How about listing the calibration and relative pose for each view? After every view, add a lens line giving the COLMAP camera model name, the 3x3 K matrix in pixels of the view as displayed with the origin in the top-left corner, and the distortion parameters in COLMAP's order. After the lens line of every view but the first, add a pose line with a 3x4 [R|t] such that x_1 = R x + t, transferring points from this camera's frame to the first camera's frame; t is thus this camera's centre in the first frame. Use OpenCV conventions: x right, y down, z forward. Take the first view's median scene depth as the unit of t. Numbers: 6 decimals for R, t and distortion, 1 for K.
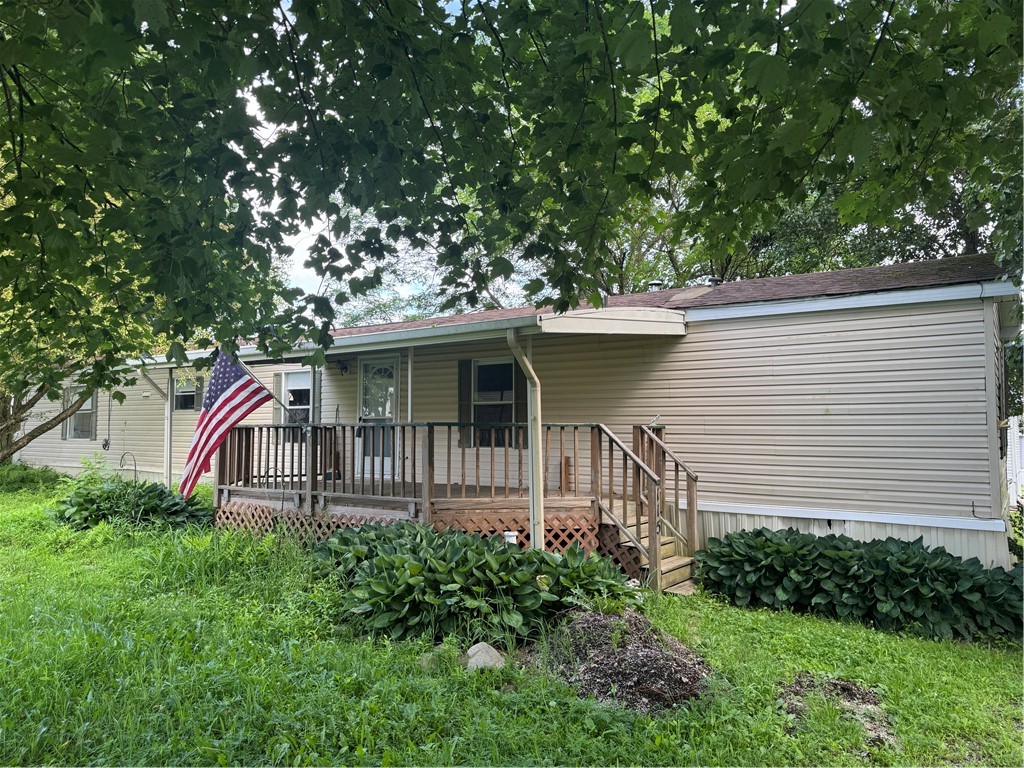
lens RADIAL K [[718.0, 0, 512.0], [0, 718.0, 384.0], [0, 0, 1]] dist [-0.002847, -0.001162]
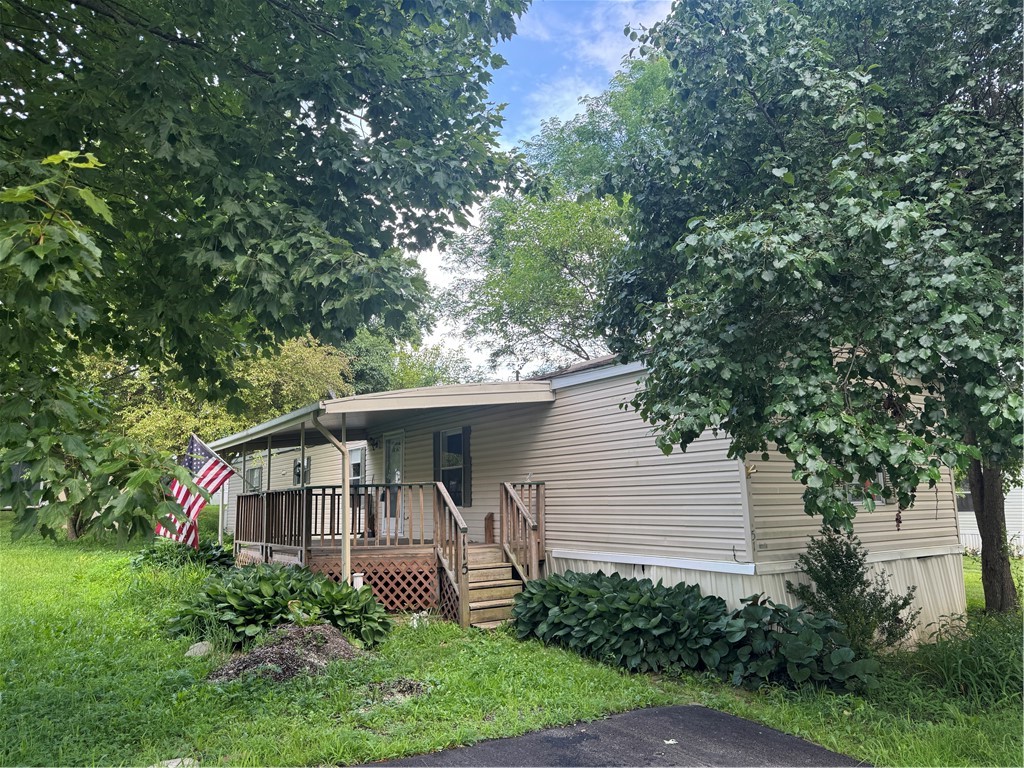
lens RADIAL K [[718.0, 0, 512.0], [0, 718.0, 384.0], [0, 0, 1]] dist [-0.002847, -0.001162]
pose [[0.938414, -0.084208, -0.335093, 0.565081], [0.053725, 0.993612, -0.099238, 0.014237], [0.341310, 0.075123, 0.936944, -0.083908]]
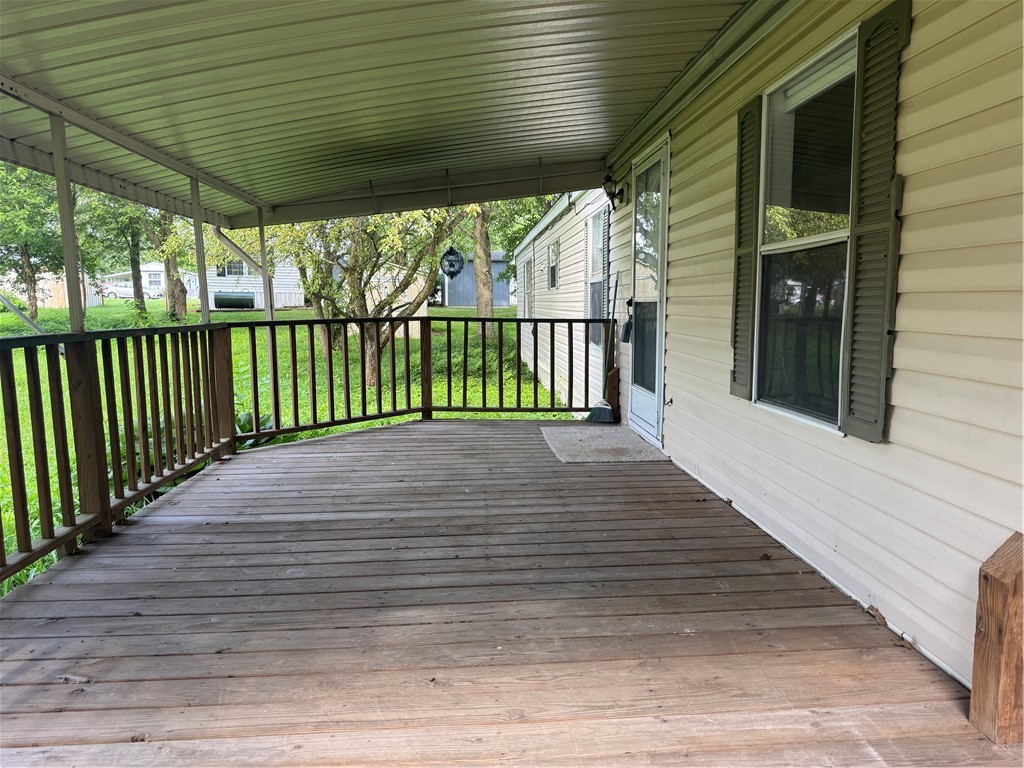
lens RADIAL K [[718.0, 0, 512.0], [0, 718.0, 384.0], [0, 0, 1]] dist [-0.002847, -0.001162]
pose [[0.637159, 0.075349, -0.767040, 0.134433], [0.062498, 0.986881, 0.148860, 0.037361], [0.768194, -0.142786, 0.624091, 0.905602]]
